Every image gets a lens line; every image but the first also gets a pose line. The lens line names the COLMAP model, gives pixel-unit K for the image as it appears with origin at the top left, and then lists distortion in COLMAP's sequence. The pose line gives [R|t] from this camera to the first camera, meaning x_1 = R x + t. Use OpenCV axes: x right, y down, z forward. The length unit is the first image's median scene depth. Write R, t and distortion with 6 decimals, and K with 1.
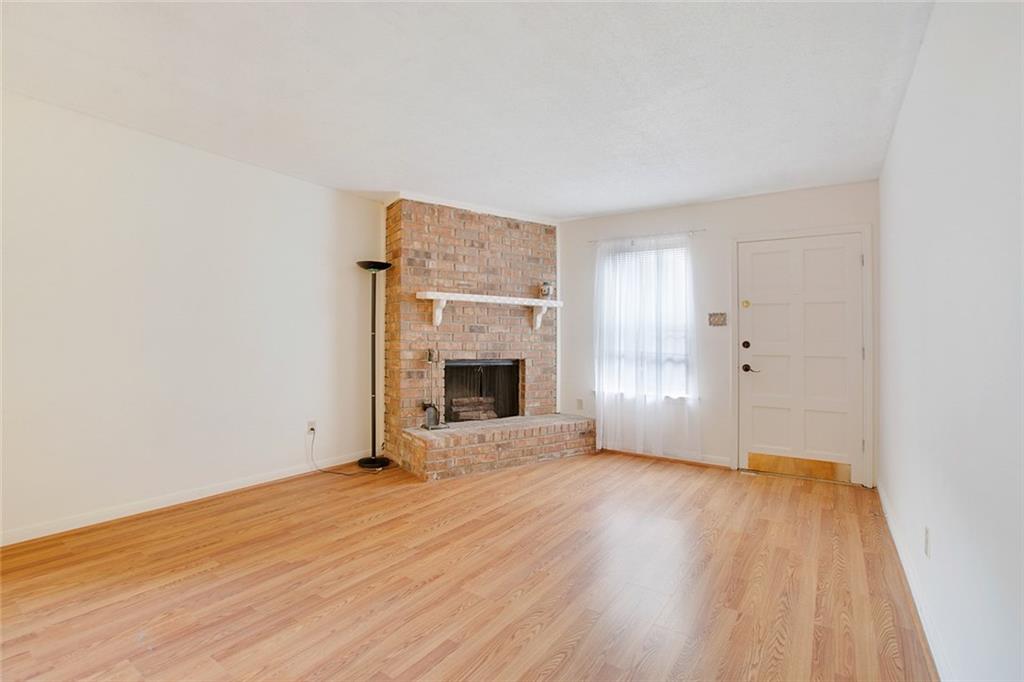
lens RADIAL K [[463.8, 0, 515.4], [0, 463.8, 339.0], [0, 0, 1]] dist [-0.039310, 0.002591]
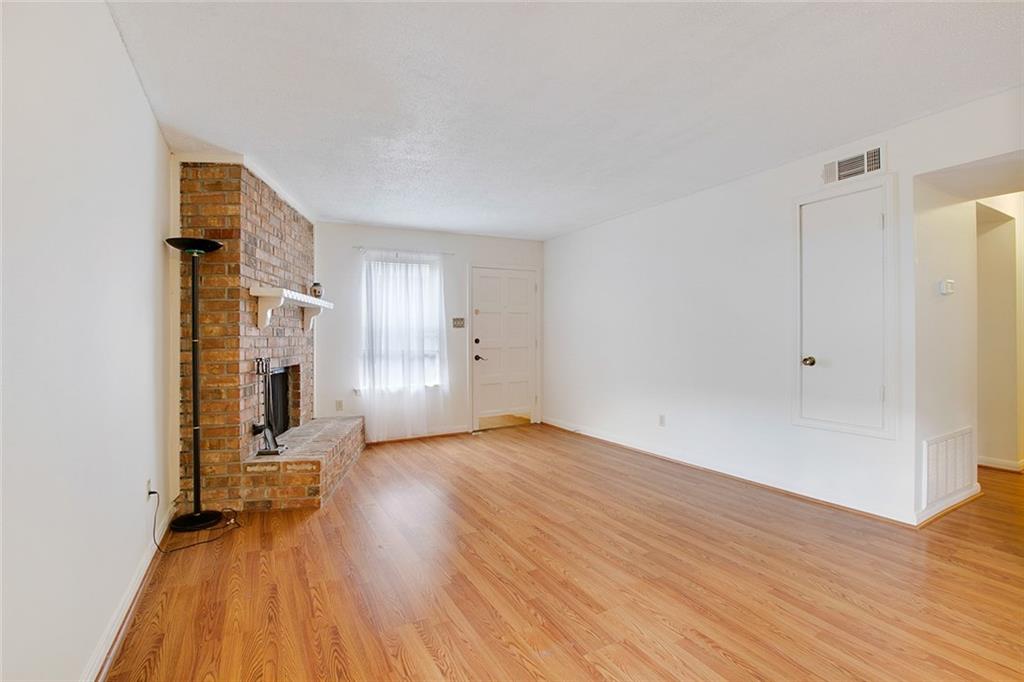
lens RADIAL K [[463.8, 0, 514.0], [0, 463.8, 336.1], [0, 0, 1]] dist [-0.039310, 0.002591]
pose [[0.469786, -0.019656, 0.882562, -0.693582], [0.020203, 0.999730, 0.011511, -0.016883], [-0.882549, 0.012423, 0.470056, 0.234151]]
